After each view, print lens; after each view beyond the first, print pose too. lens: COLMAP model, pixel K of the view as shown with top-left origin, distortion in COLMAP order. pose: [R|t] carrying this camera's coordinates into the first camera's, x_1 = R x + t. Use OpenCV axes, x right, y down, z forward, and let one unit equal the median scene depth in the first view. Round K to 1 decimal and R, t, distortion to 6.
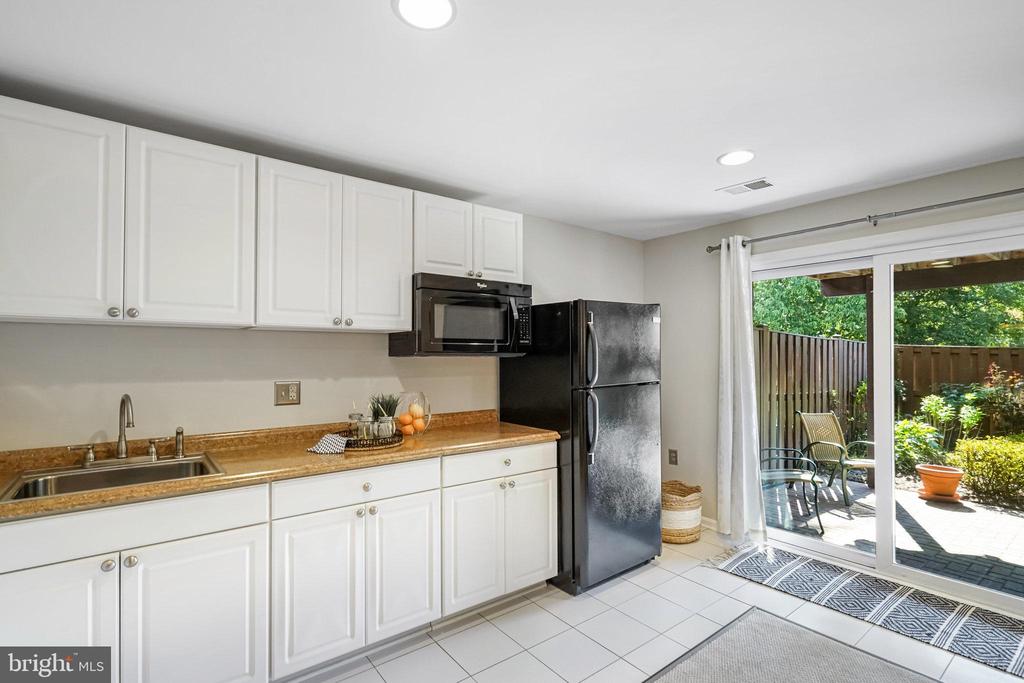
lens RADIAL K [[486.7, 0, 514.7], [0, 486.7, 350.3], [0, 0, 1]] dist [-0.035686, -0.000424]
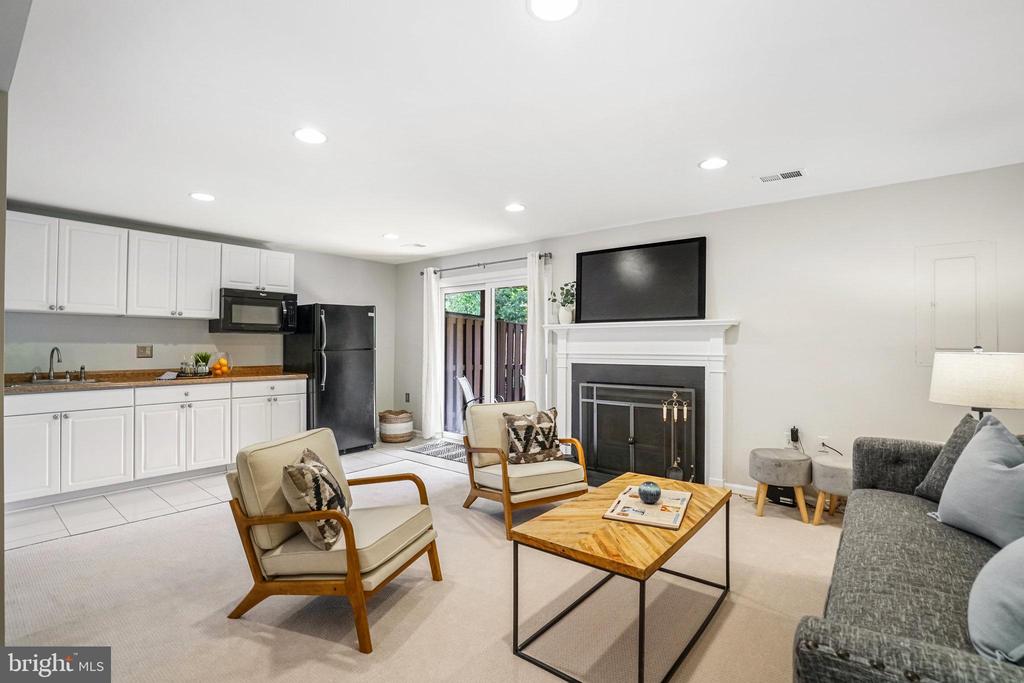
lens RADIAL K [[472.1, 0, 506.1], [0, 472.1, 338.1], [0, 0, 1]] dist [-0.028179, 0.000596]
pose [[0.976858, 0.007535, 0.213758, 0.495874], [-0.006794, 0.999968, -0.004200, 0.035808], [-0.213783, 0.002650, 0.976878, -1.022043]]
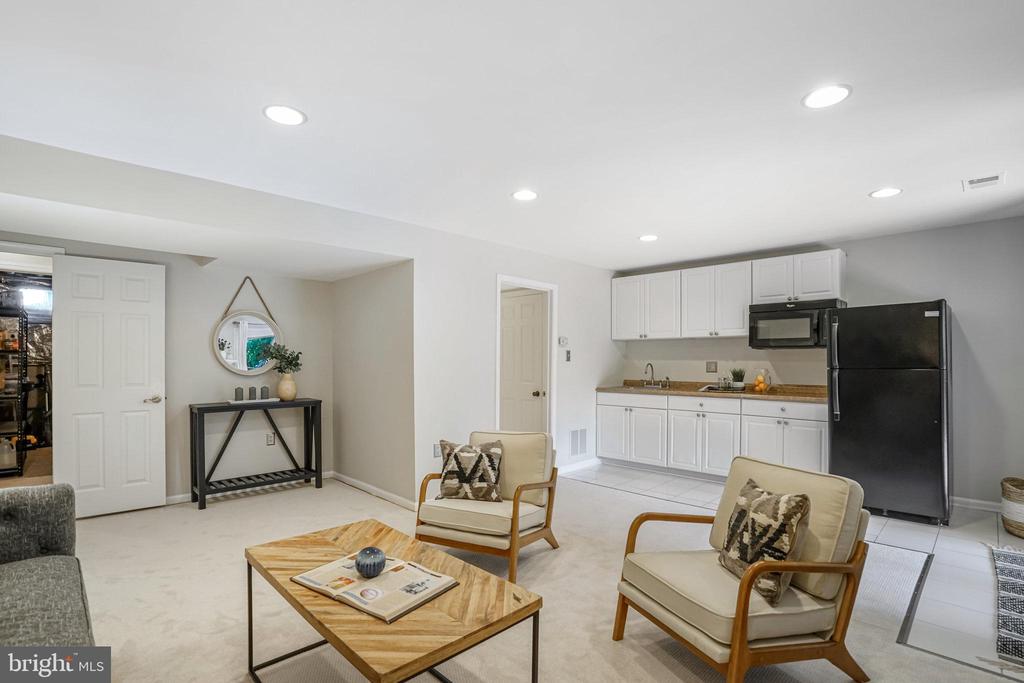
lens RADIAL K [[486.7, 0, 514.7], [0, 486.7, 350.3], [0, 0, 1]] dist [-0.035686, -0.000424]
pose [[0.103150, -0.018914, -0.994486, 1.597346], [0.007144, 0.999807, -0.018274, 0.046627], [0.994640, -0.005220, 0.103266, -0.114677]]
